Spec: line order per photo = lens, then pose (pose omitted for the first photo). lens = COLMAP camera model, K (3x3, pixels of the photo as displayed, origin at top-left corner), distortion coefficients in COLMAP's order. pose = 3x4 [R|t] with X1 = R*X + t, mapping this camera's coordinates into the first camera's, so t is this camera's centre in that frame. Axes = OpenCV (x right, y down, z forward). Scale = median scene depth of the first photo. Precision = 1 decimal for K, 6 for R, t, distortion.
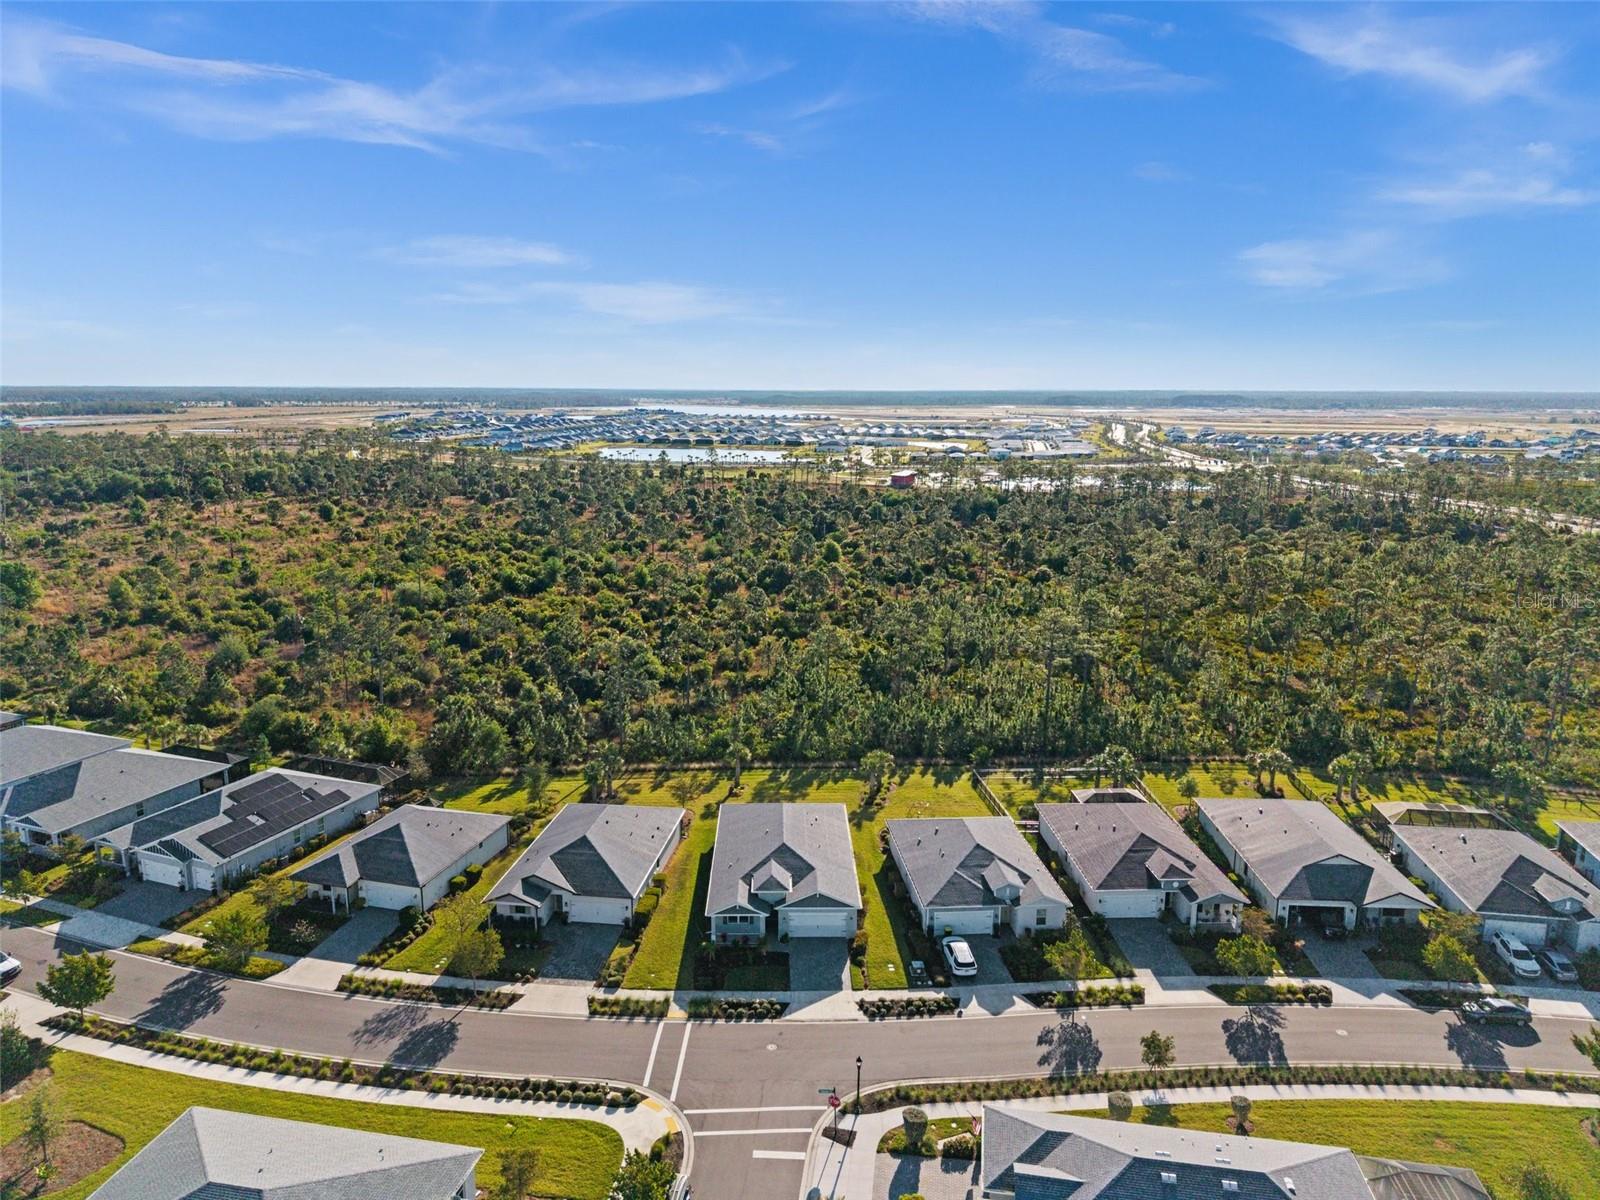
lens RADIAL K [[1068.2, 0, 793.6], [0, 1068.2, 602.5], [0, 0, 1]] dist [0.038828, -0.034397]
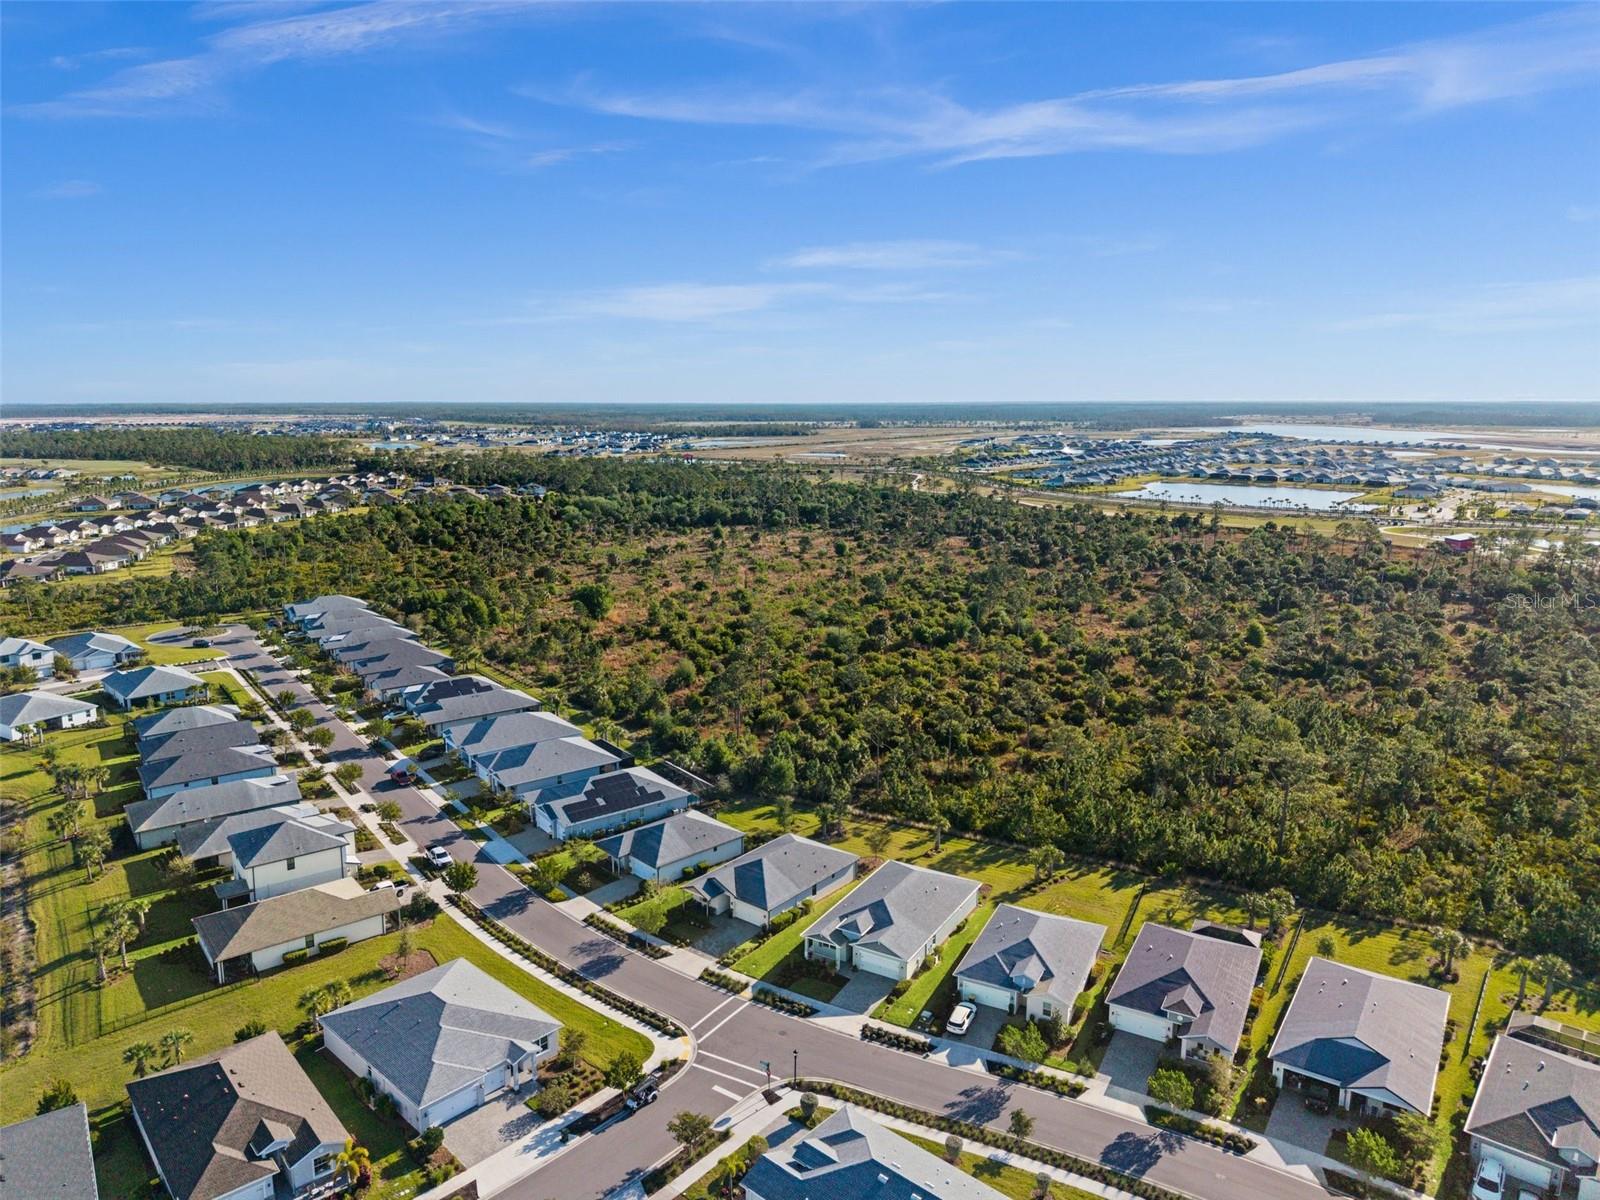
lens RADIAL K [[1067.1, 0, 776.3], [0, 1067.1, 594.9], [0, 0, 1]] dist [0.047110, -0.036627]
pose [[0.847630, 0.090307, -0.522845, 0.617856], [-0.100519, 0.994896, 0.008880, -0.166958], [0.520979, 0.045028, 0.852381, -0.235239]]
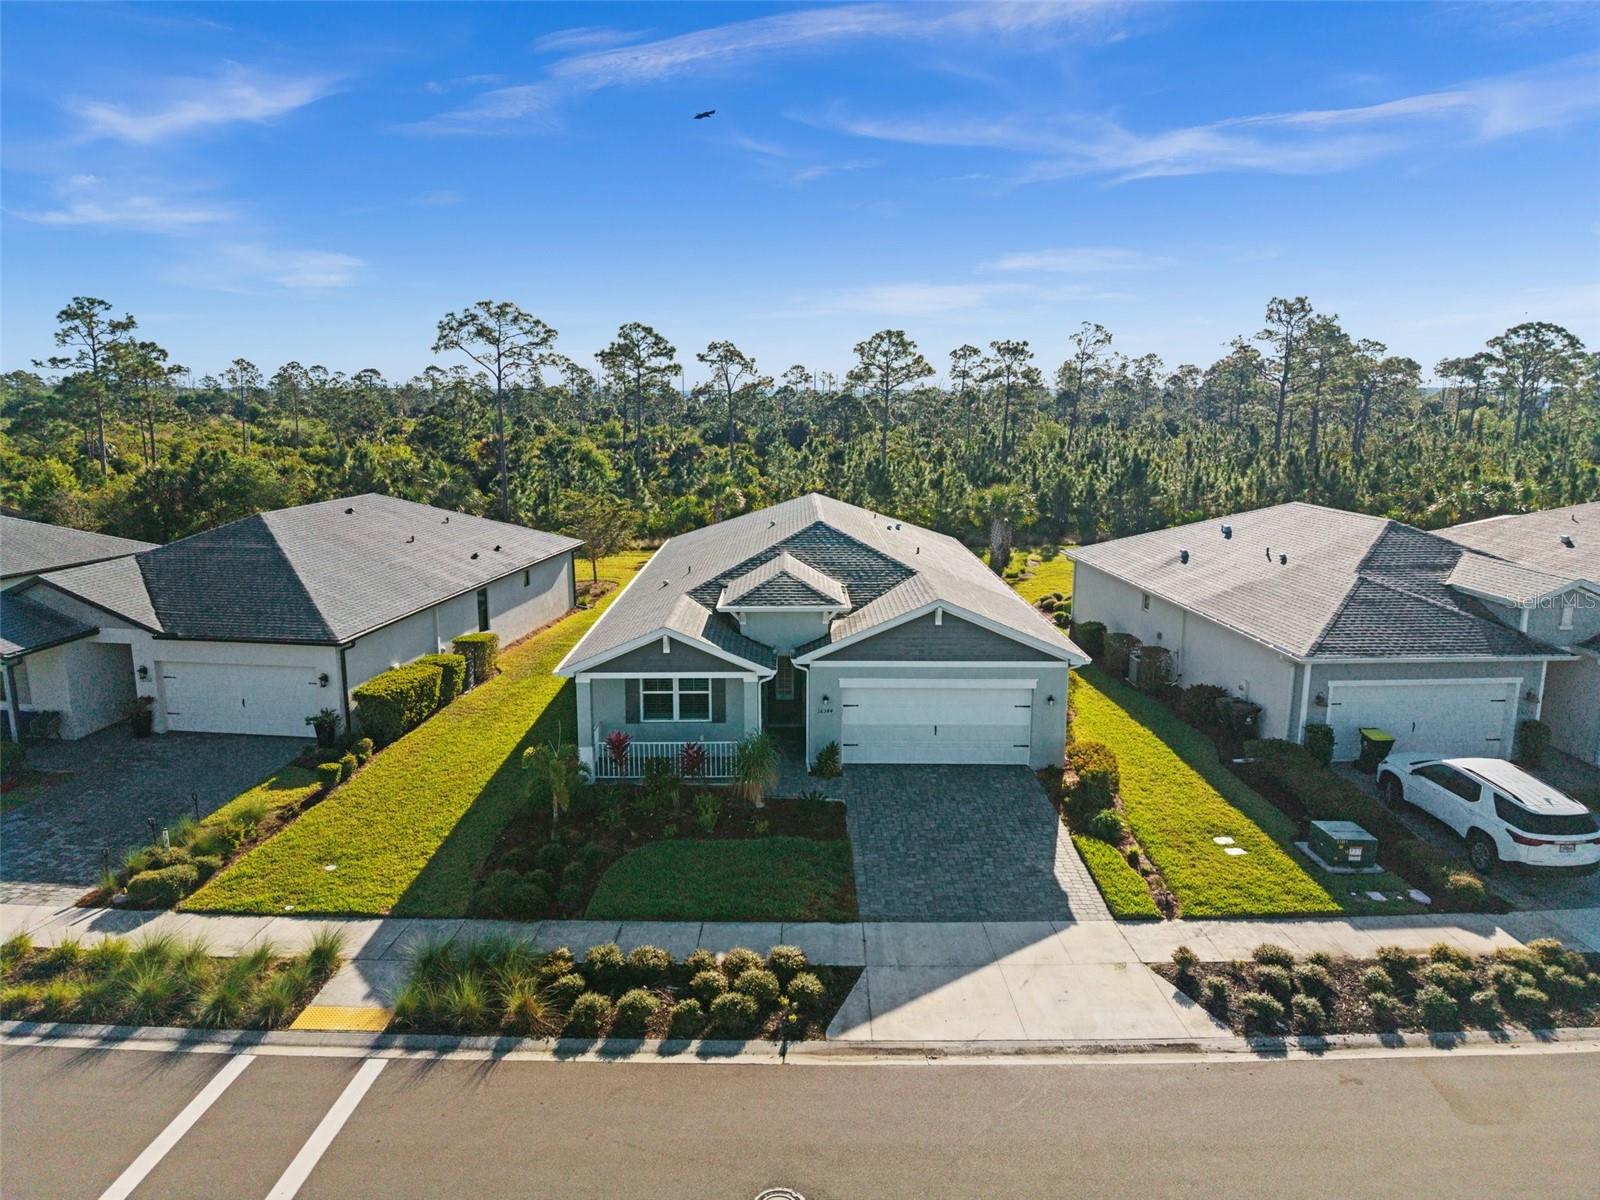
lens RADIAL K [[1068.2, 0, 793.6], [0, 1068.2, 602.5], [0, 0, 1]] dist [0.038828, -0.034397]
pose [[0.999889, -0.000745, -0.014886, -0.014434], [0.000743, 1.000000, -0.000194, 0.291845], [0.014886, 0.000182, 0.999889, 0.762597]]
